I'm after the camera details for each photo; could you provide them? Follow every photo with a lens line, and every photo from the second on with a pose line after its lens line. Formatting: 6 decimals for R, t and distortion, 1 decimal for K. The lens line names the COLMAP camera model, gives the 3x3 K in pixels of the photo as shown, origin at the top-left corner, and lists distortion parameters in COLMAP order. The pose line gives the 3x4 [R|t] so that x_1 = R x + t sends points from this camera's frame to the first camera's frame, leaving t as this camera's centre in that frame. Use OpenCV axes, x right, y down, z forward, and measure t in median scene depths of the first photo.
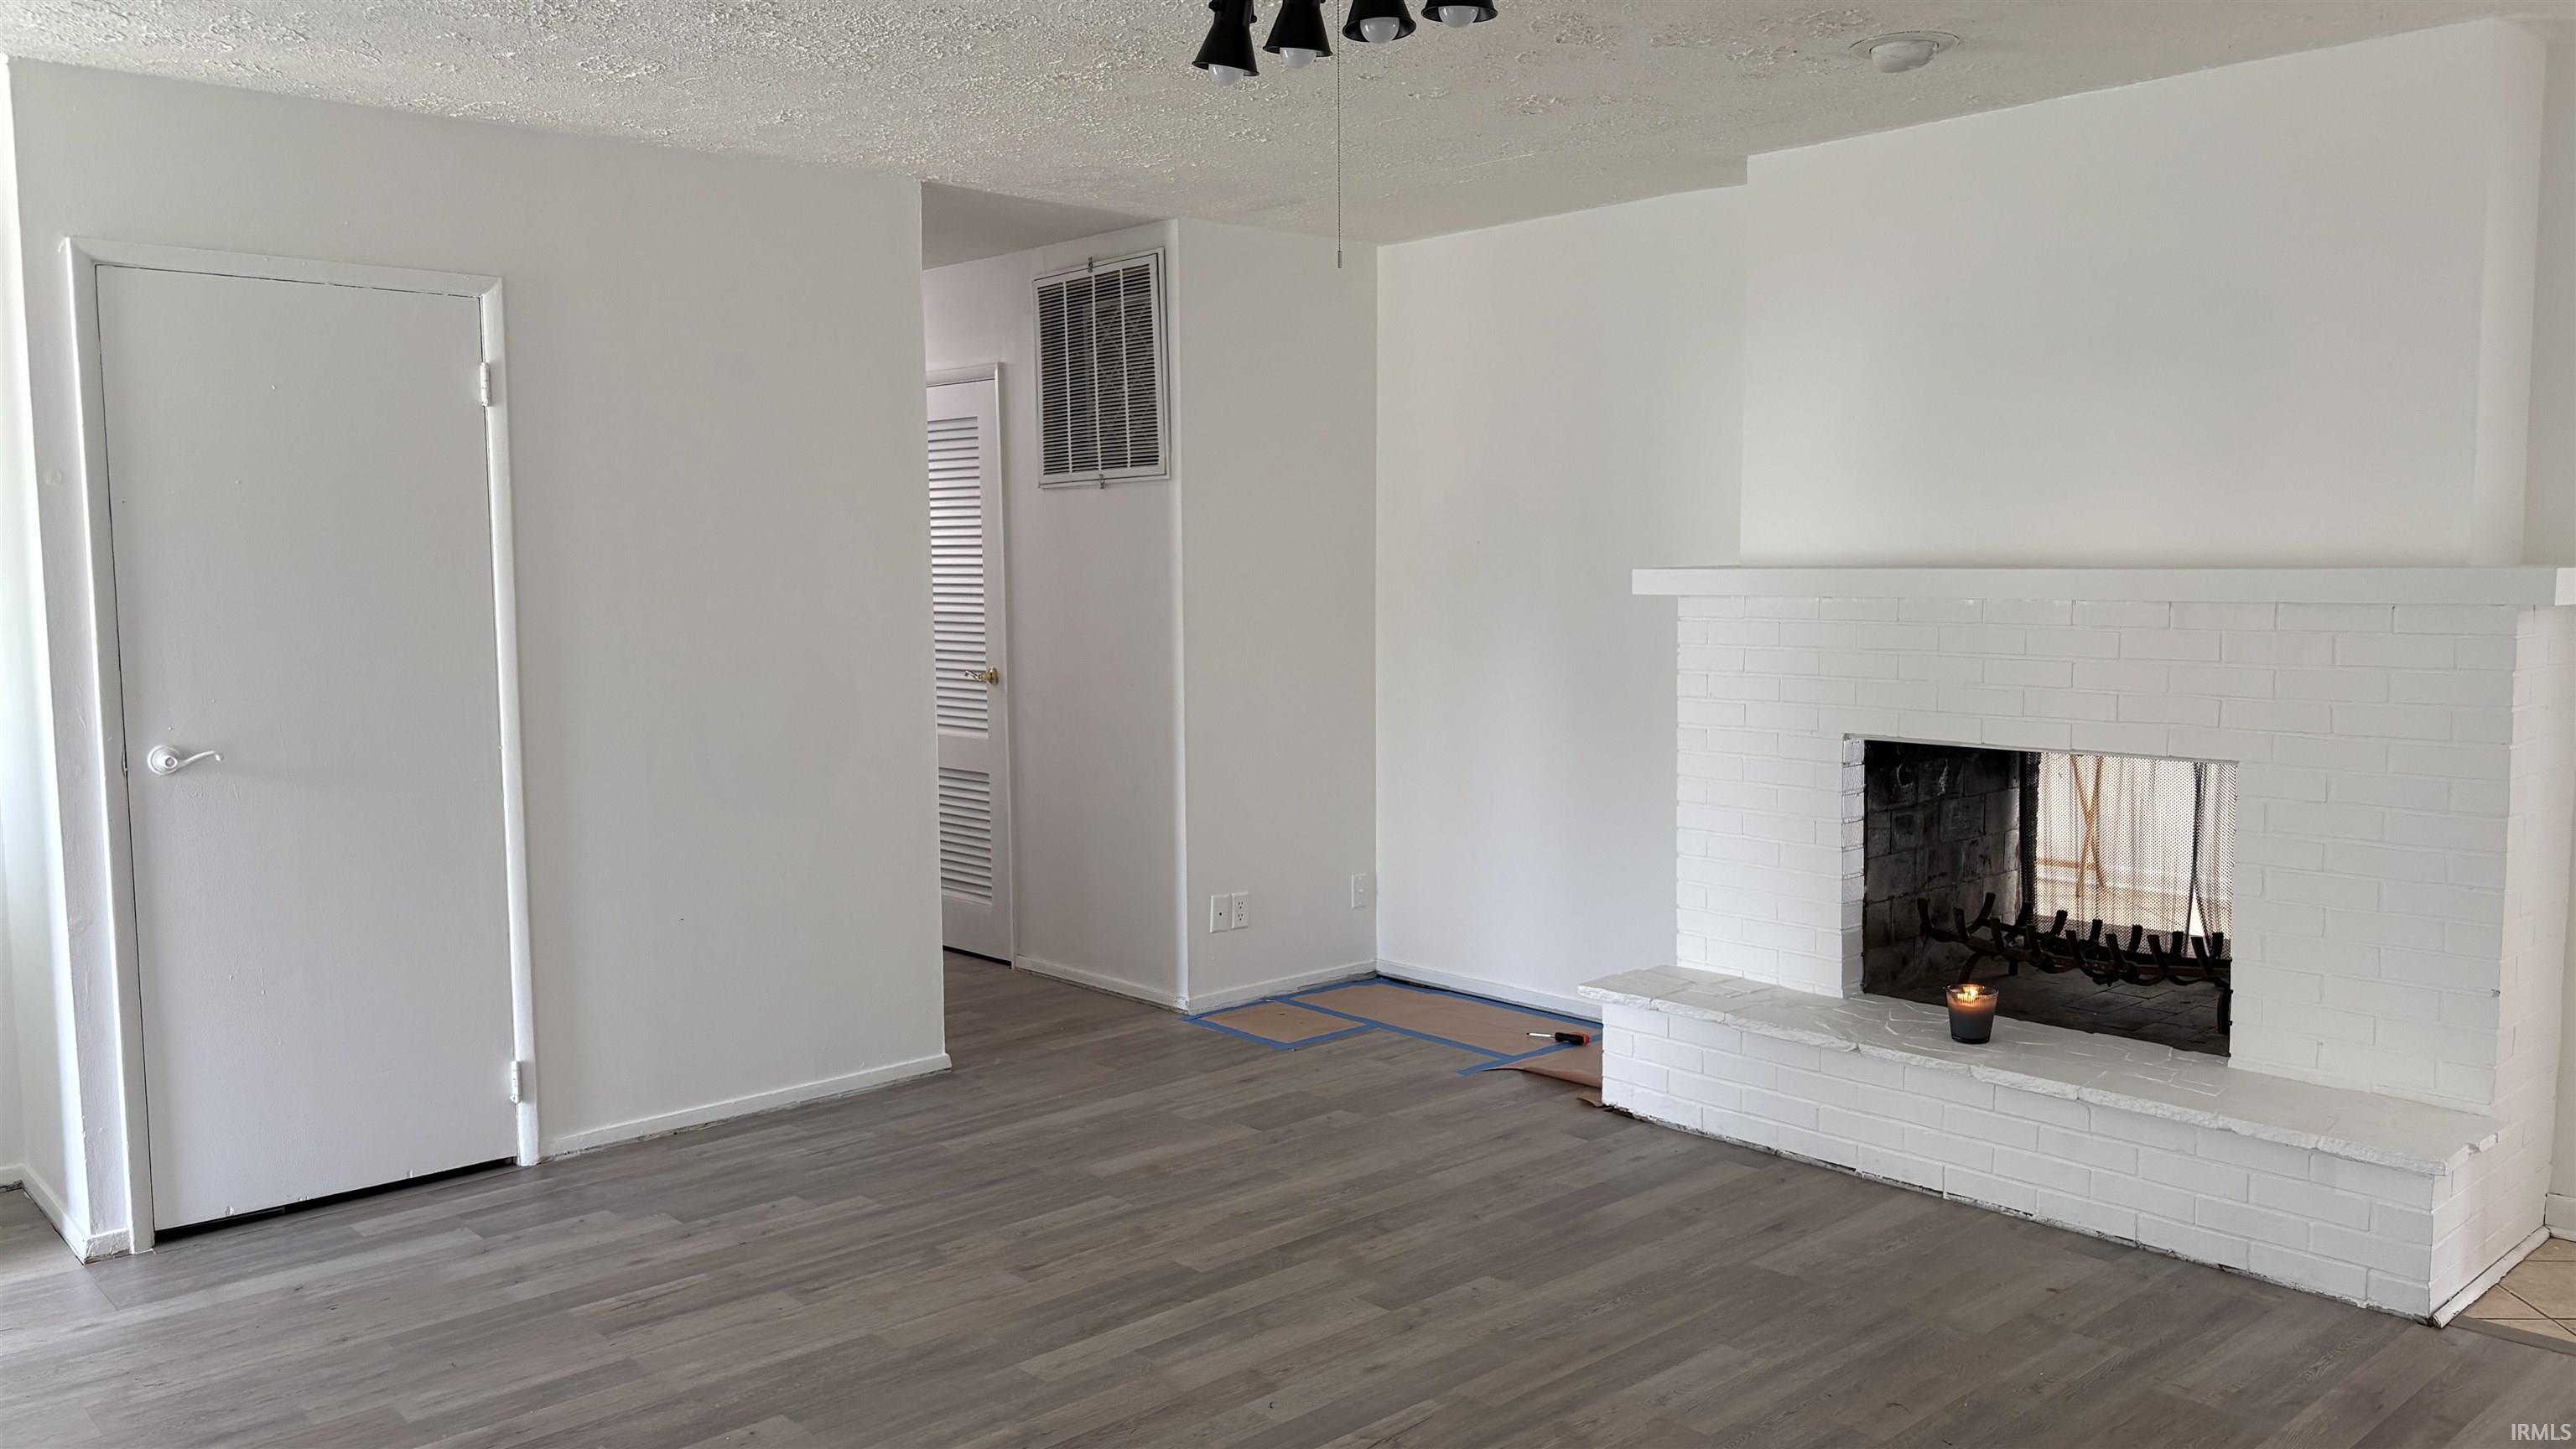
lens RADIAL K [[1917.3, 0, 1282.0], [0, 1917.3, 737.3], [0, 0, 1]] dist [0.034399, -0.042438]
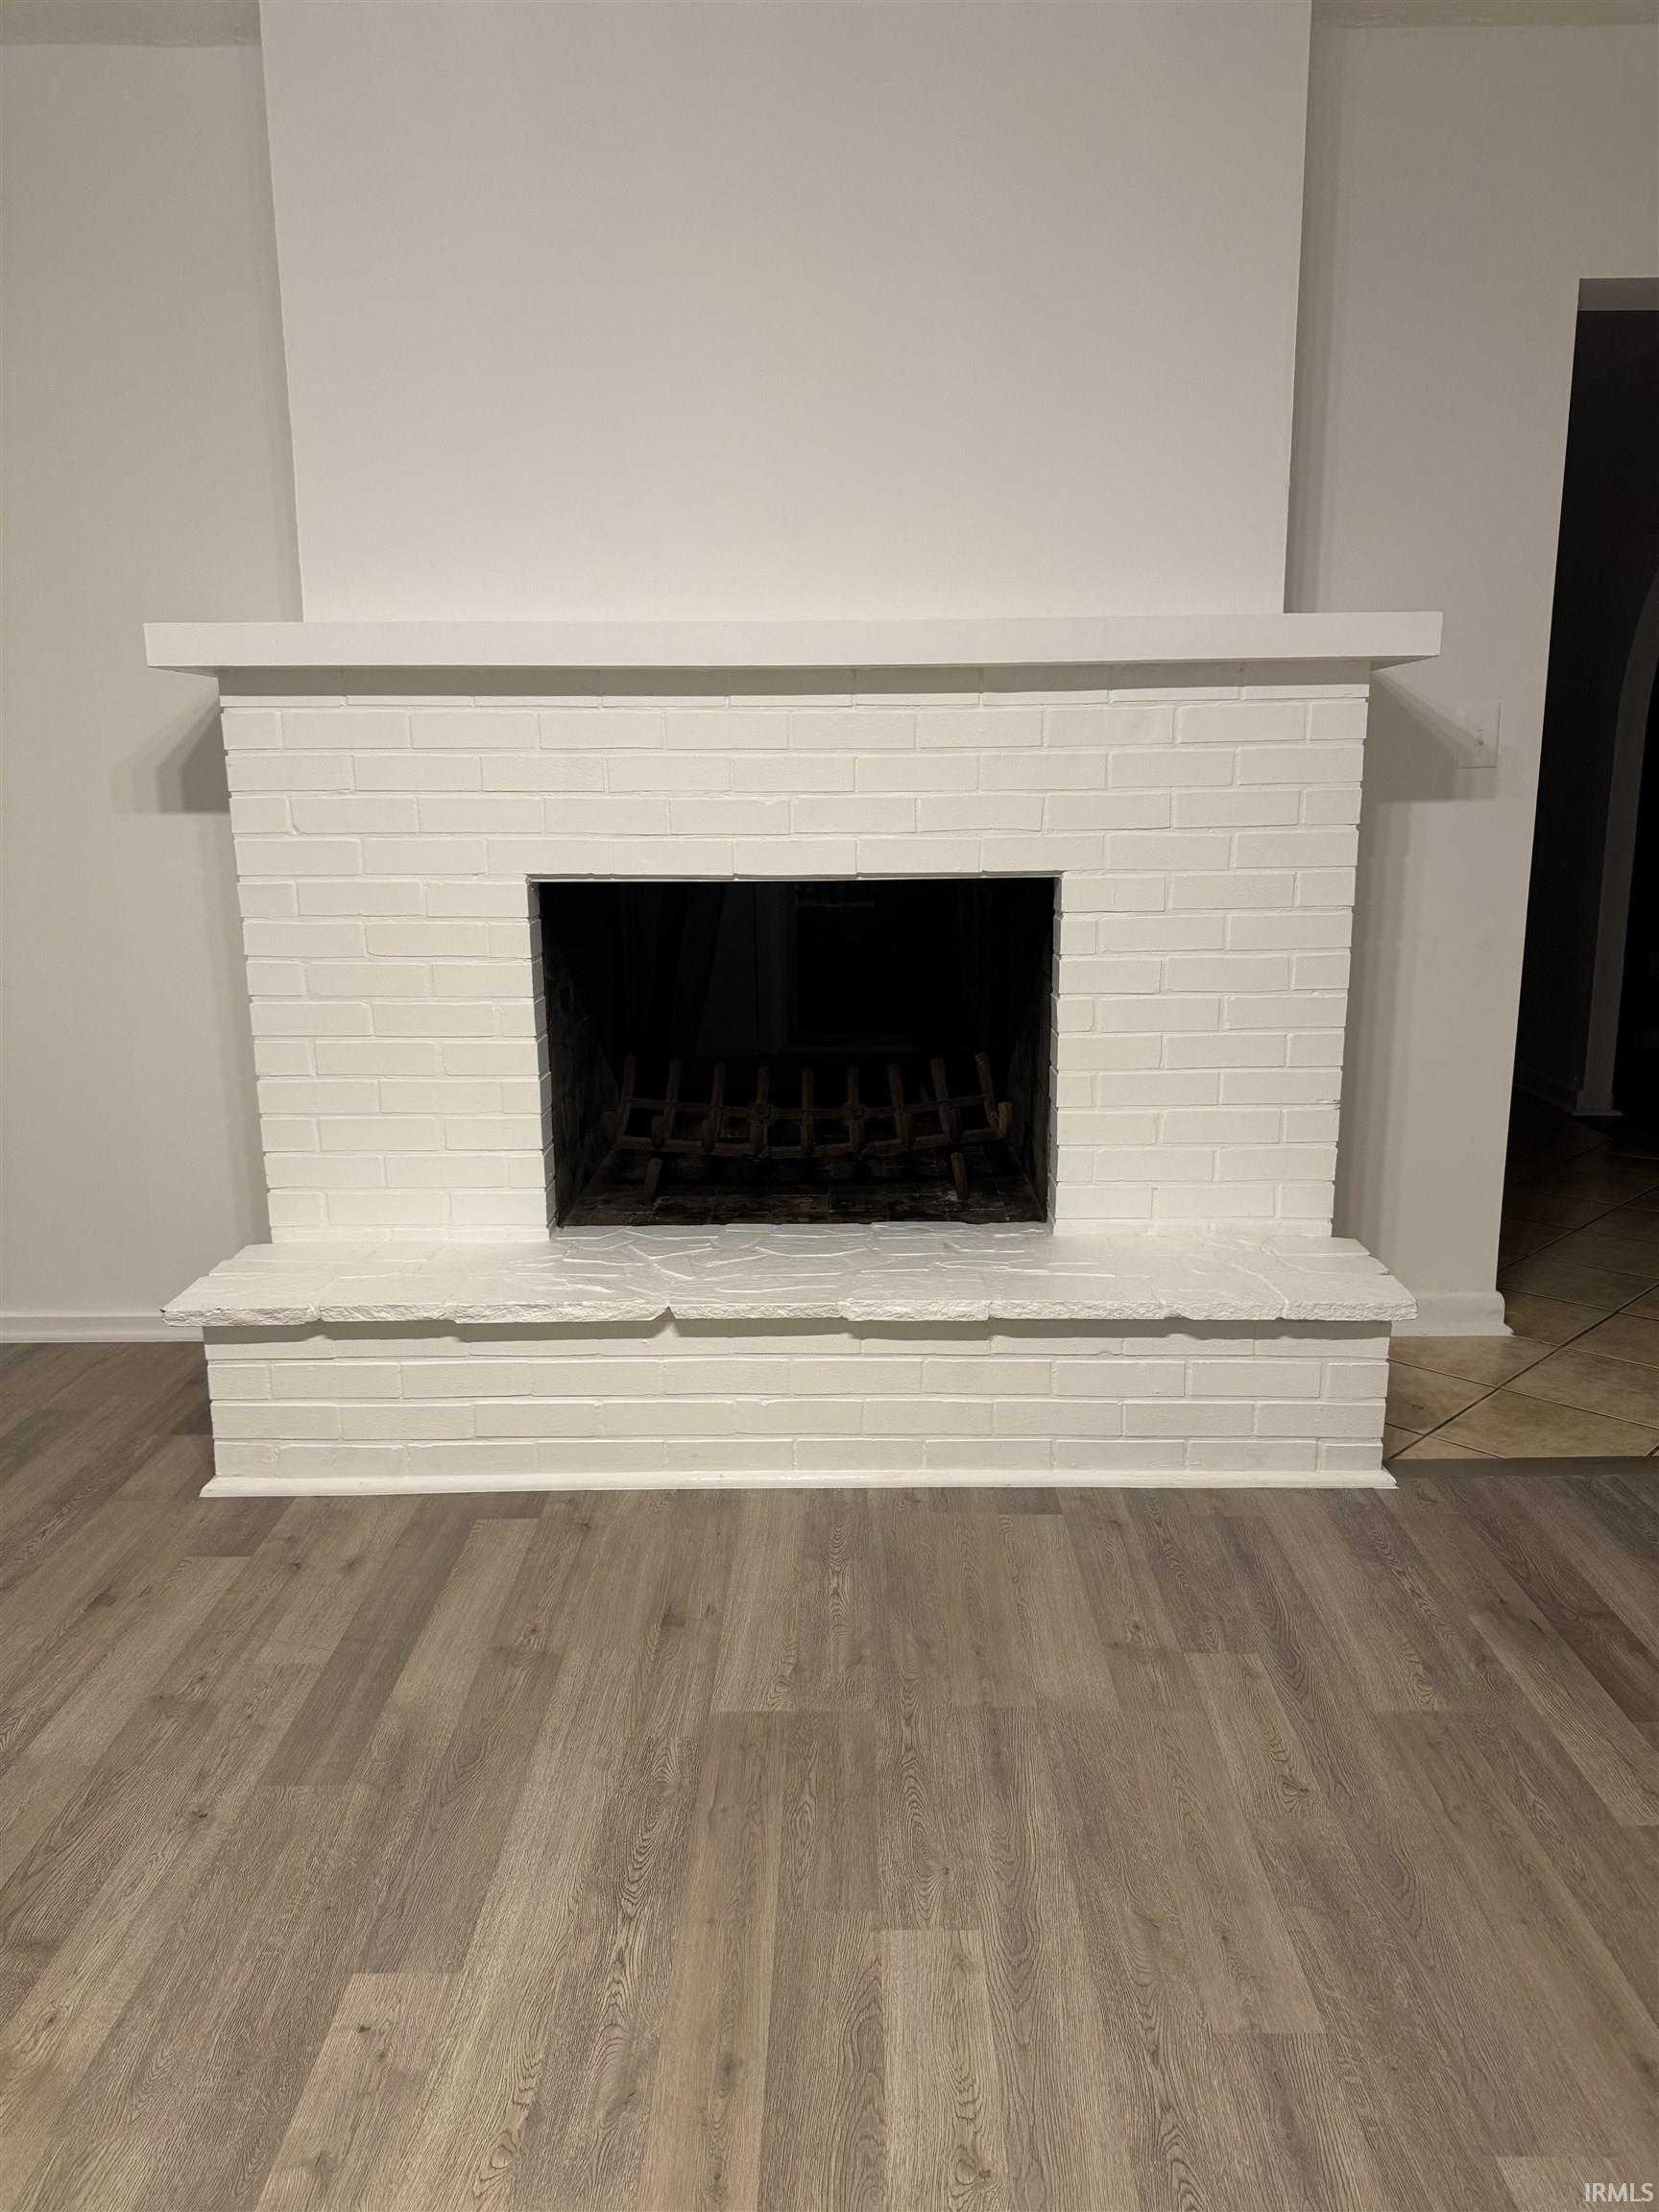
lens RADIAL K [[1576.0, 0, 805.8], [0, 1576.0, 1114.2], [0, 0, 1]] dist [0.020612, -0.009735]
pose [[0.688828, -0.151532, 0.708910, -0.068749], [0.078632, 0.987757, 0.134732, 0.019139], [-0.720648, -0.037065, 0.692310, 0.664442]]
